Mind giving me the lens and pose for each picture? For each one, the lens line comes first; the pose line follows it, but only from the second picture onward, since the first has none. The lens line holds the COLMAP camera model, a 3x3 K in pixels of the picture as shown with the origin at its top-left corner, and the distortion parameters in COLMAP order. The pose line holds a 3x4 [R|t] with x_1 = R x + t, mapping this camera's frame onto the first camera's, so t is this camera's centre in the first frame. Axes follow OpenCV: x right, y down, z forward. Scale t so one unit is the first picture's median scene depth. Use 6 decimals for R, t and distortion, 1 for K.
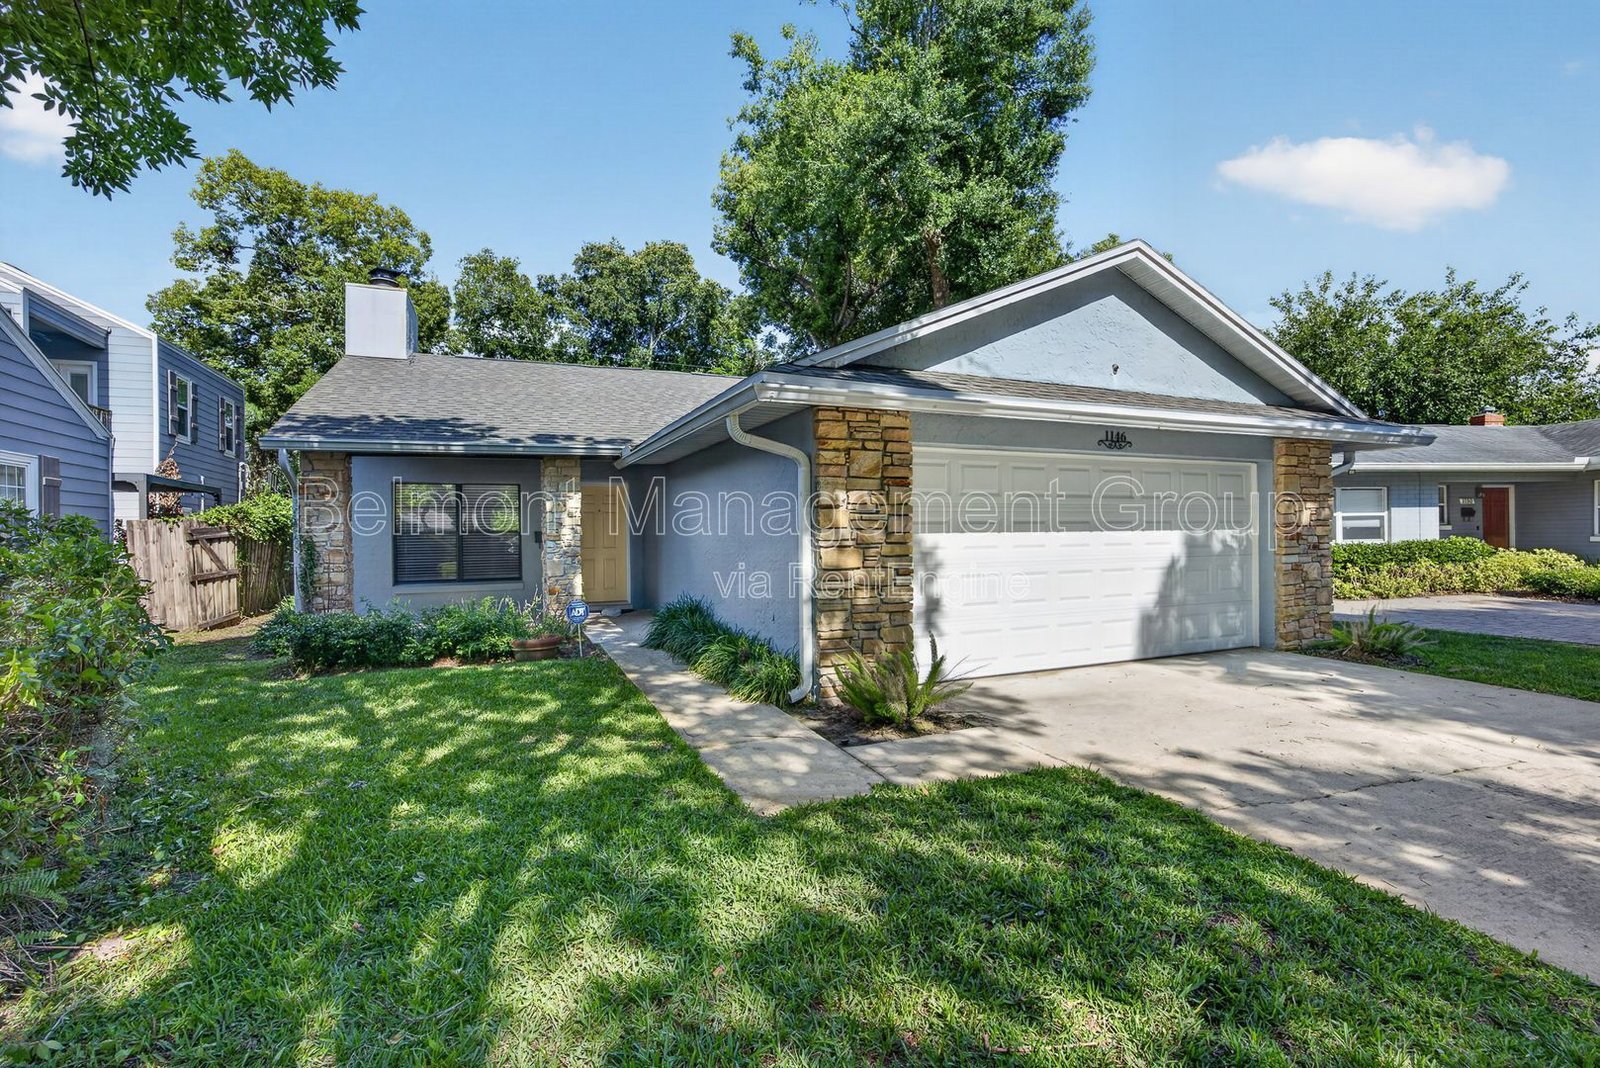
lens RADIAL K [[707.0, 0, 801.7], [0, 707.0, 540.2], [0, 0, 1]] dist [-0.016097, 0.000602]
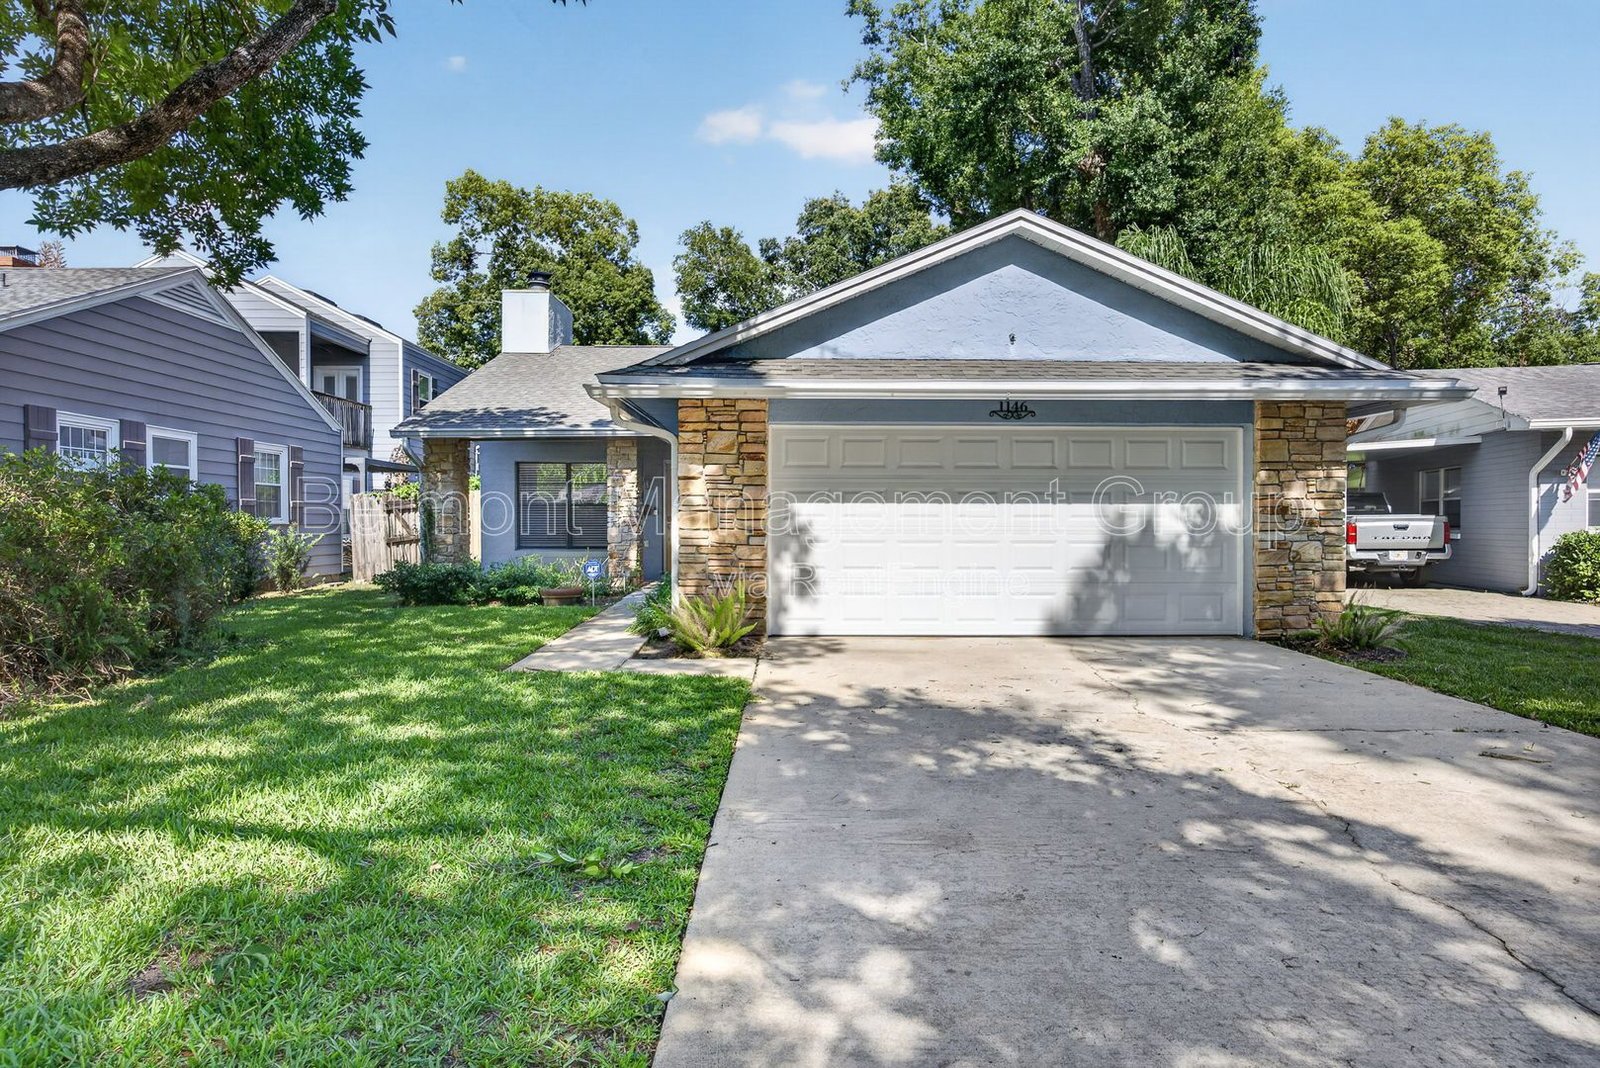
lens RADIAL K [[849.6, 0, 800.0], [0, 849.6, 534.0], [0, 0, 1]] dist [-0.001953, -0.001202]
pose [[0.928097, 0.017744, -0.371914, 0.536437], [-0.014761, 0.999832, 0.010867, 0.021119], [0.372045, -0.004596, 0.928203, -0.200681]]
